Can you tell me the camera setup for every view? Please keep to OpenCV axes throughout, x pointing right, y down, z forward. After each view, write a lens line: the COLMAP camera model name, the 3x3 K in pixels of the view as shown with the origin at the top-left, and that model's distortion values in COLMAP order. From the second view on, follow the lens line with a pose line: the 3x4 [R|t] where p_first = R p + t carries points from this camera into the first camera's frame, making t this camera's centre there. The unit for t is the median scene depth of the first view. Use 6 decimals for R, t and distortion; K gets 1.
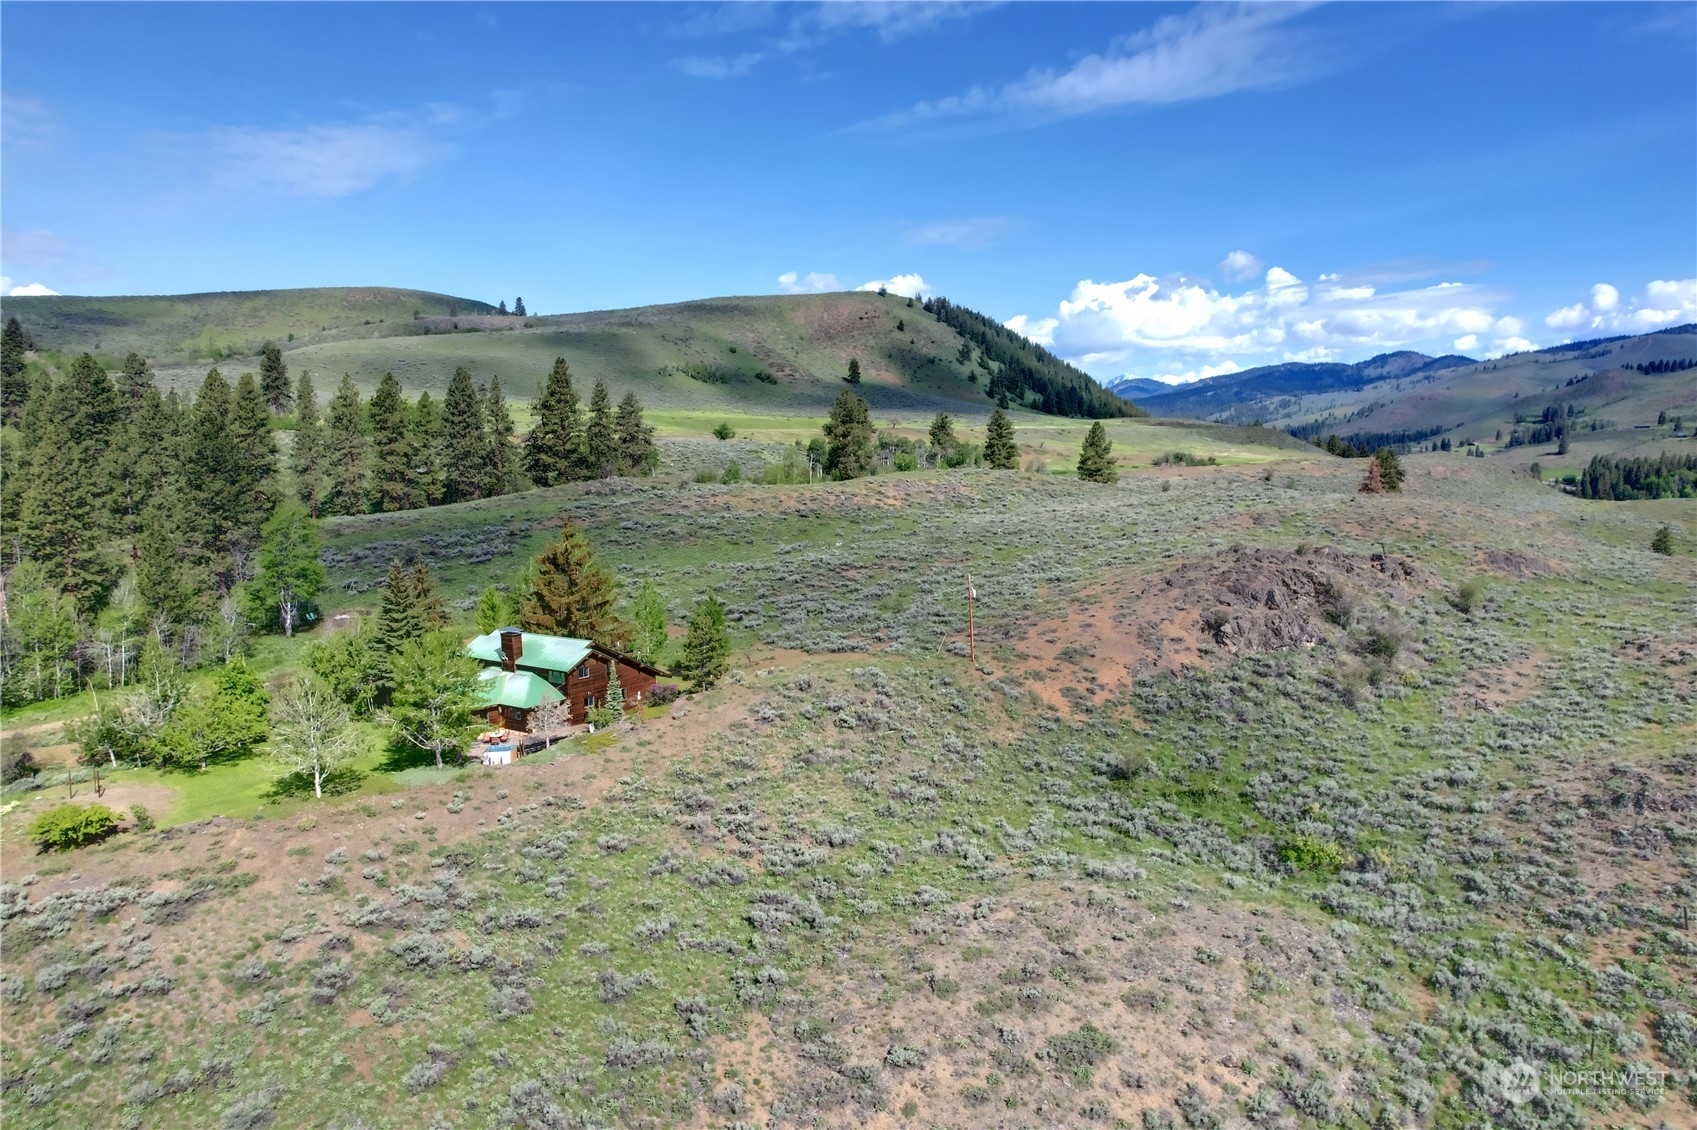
lens RADIAL K [[1093.4, 0, 848.5], [0, 1093.4, 565.0], [0, 0, 1]] dist [-0.054668, 0.030341]
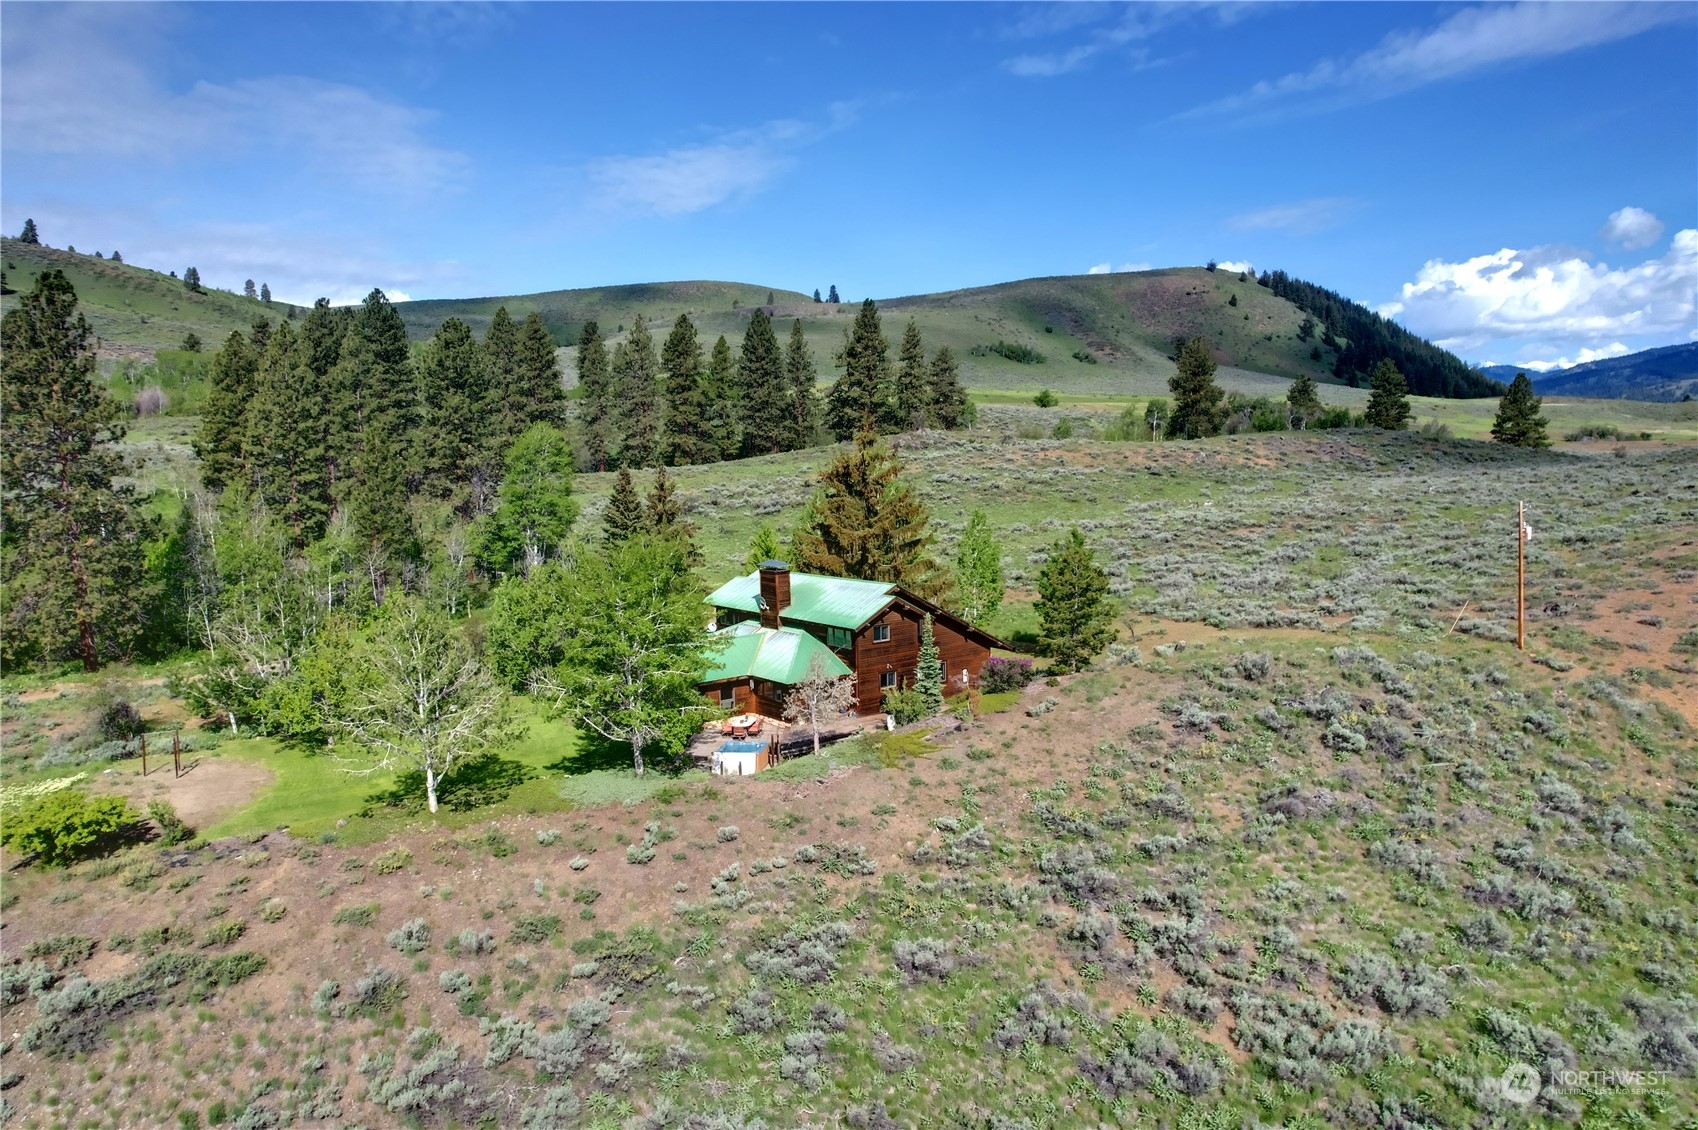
lens RADIAL K [[1094.0, 0, 849.0], [0, 1094.0, 565.0], [0, 0, 1]] dist [-0.054668, 0.030341]
pose [[0.961799, 0.027024, -0.272421, -0.089025], [-0.026298, 0.999634, 0.006315, 0.055268], [0.272492, 0.001090, 0.962157, 0.383103]]
